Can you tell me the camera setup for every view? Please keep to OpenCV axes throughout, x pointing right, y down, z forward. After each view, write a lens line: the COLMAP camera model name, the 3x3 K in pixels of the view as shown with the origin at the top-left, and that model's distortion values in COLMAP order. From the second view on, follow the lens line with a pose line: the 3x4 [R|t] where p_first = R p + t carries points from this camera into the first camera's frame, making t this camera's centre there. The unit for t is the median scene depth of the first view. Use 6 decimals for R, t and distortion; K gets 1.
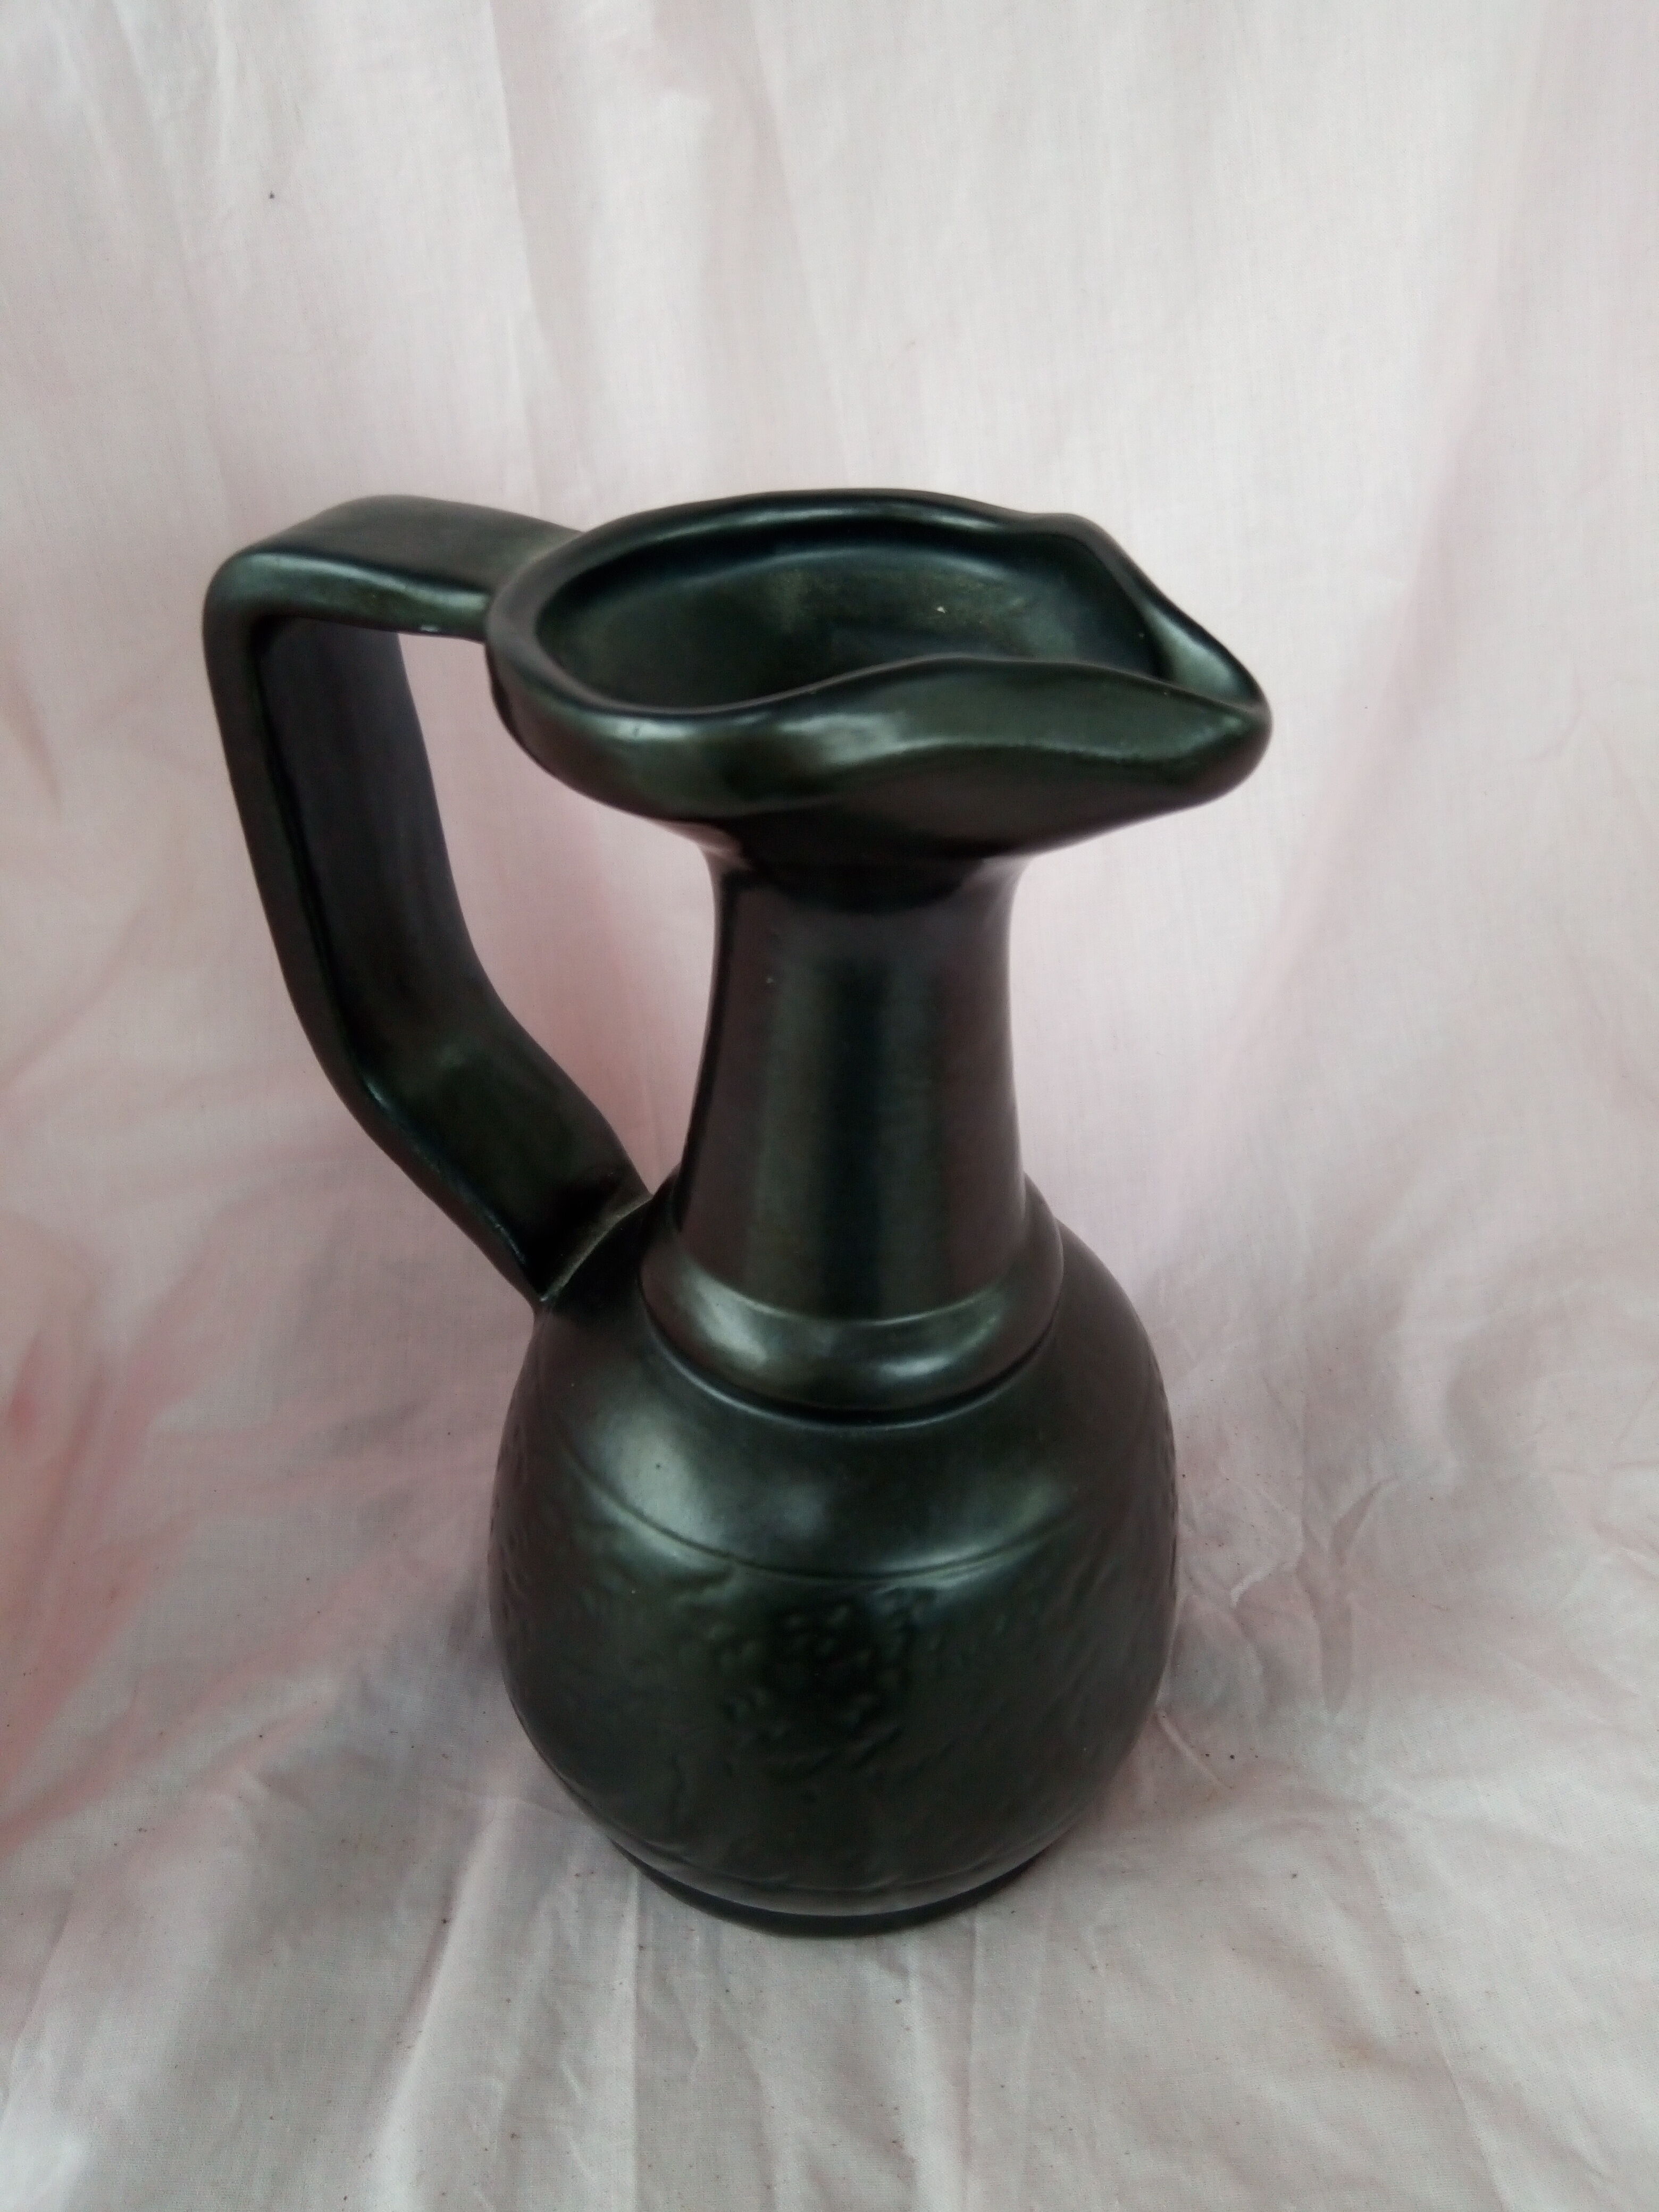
lens RADIAL K [[1776.3, 0, 824.9], [0, 1776.3, 1085.3], [0, 0, 1]] dist [0.032043, -0.040597]
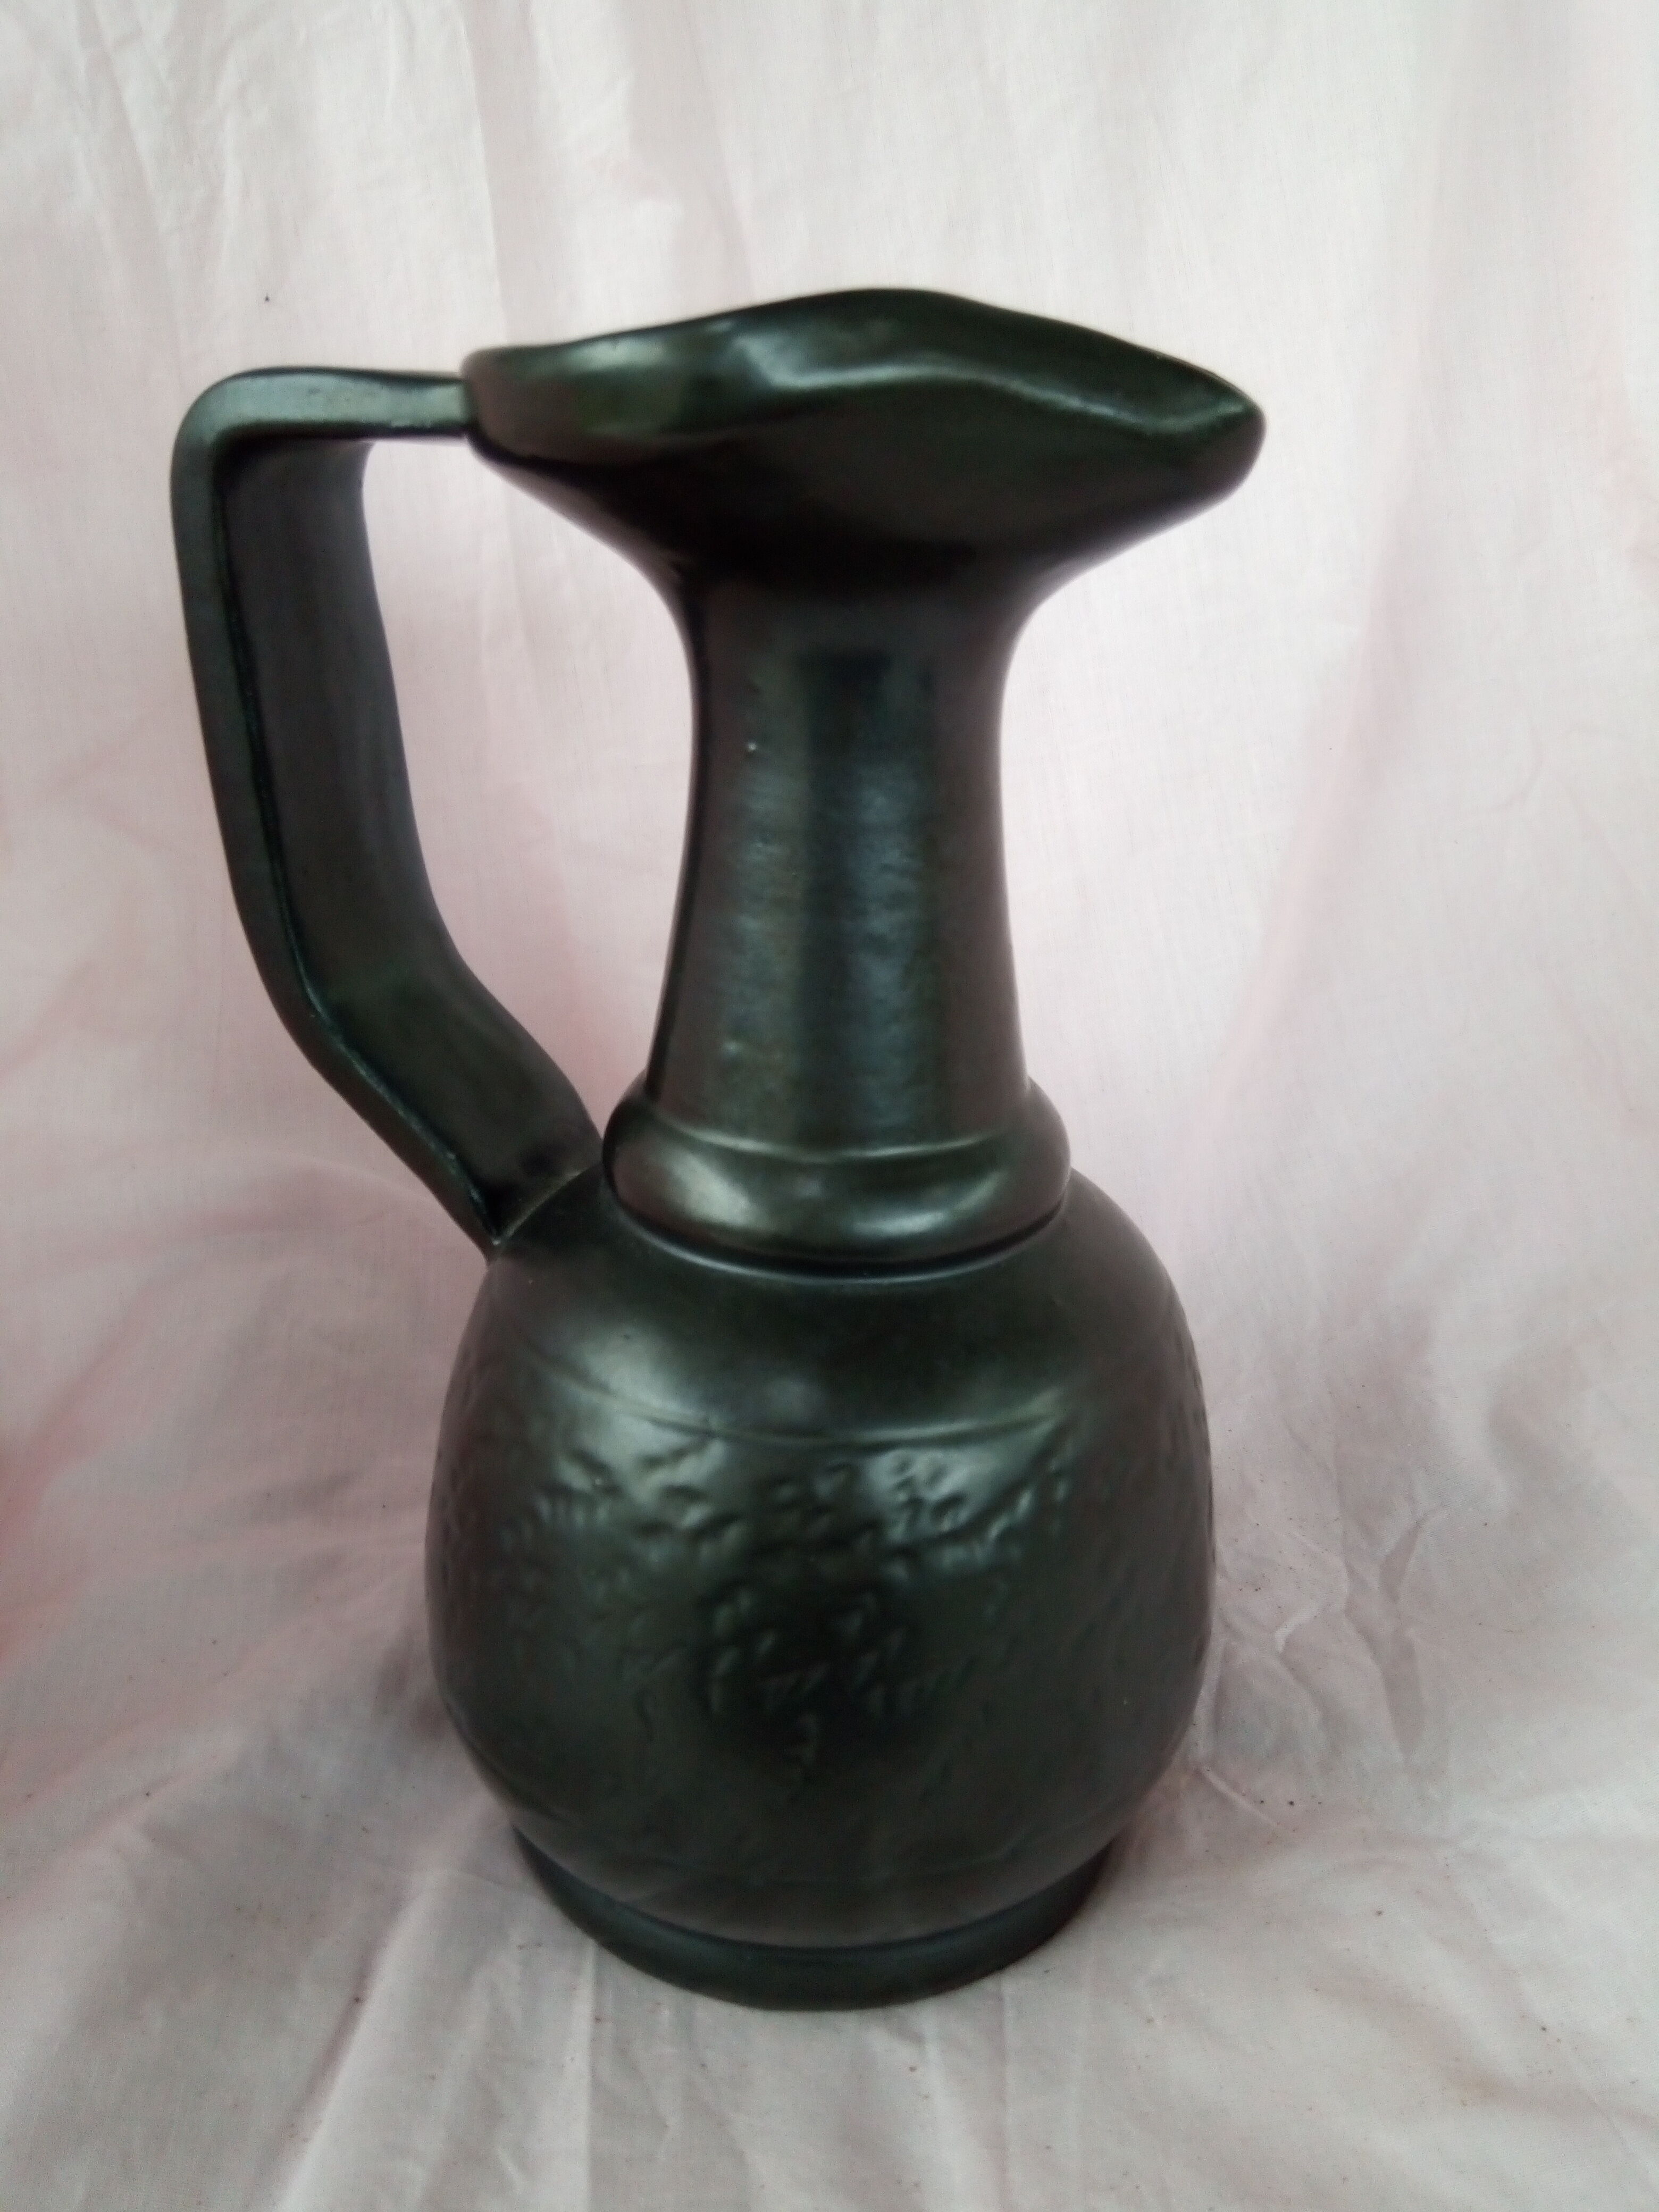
lens RADIAL K [[1776.3, 0, 835.6], [0, 1776.3, 1099.2], [0, 0, 1]] dist [0.032043, -0.040597]
pose [[0.999418, -0.013200, 0.031445, -0.013950], [0.020673, 0.967825, -0.250775, 0.276771], [-0.027123, 0.251279, 0.967535, 0.098176]]
